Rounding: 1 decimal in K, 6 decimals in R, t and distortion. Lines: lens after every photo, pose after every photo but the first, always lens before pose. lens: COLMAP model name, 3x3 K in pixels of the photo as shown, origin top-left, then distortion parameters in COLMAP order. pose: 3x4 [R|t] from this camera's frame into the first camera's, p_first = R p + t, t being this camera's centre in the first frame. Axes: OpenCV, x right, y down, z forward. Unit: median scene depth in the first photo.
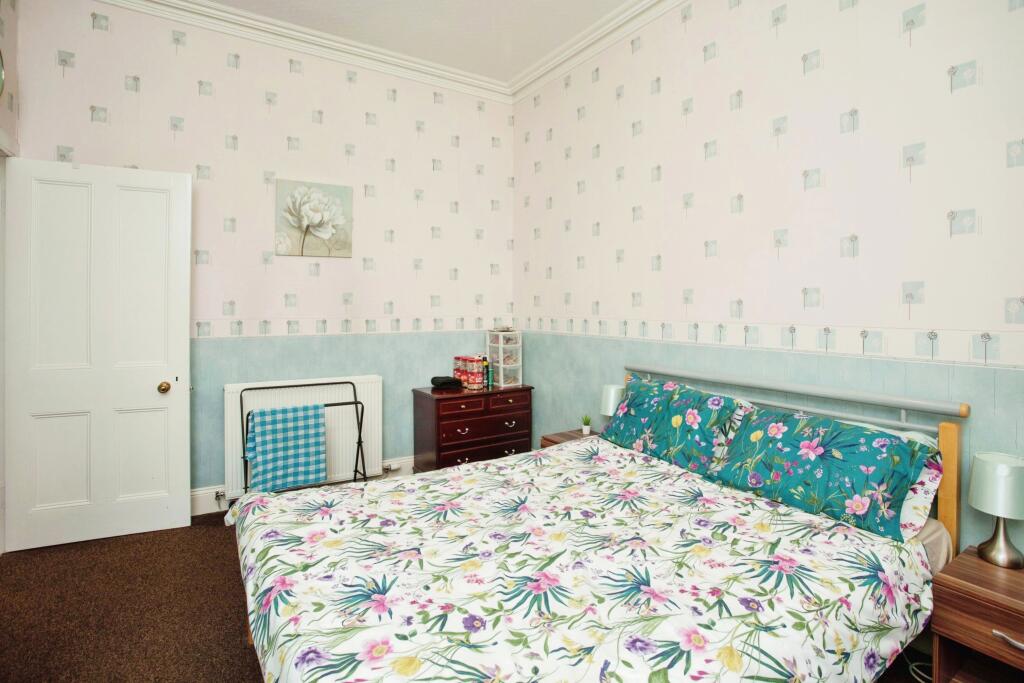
lens RADIAL K [[507.9, 0, 512.9], [0, 507.9, 317.0], [0, 0, 1]] dist [-0.025422, 0.000337]
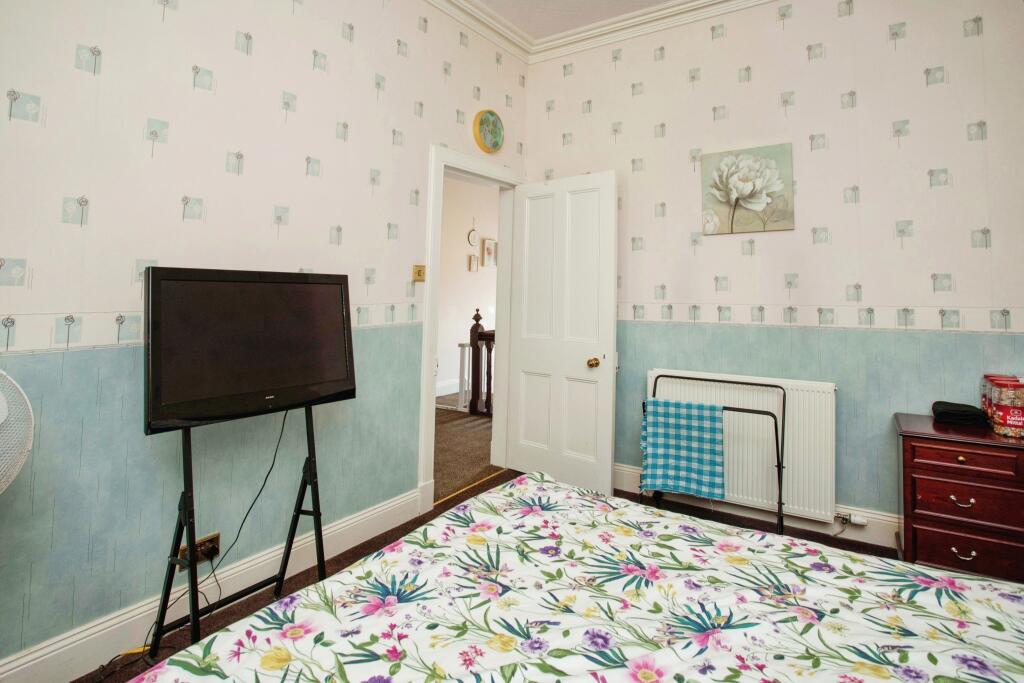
lens RADIAL K [[528.9, 0, 513.4], [0, 528.9, 252.5], [0, 0, 1]] dist [-0.050976, 0.000586]
pose [[0.411386, -0.065195, -0.909127, 0.266228], [-0.025687, 0.996213, -0.083063, -0.001556], [0.911099, 0.057523, 0.408153, 0.288783]]
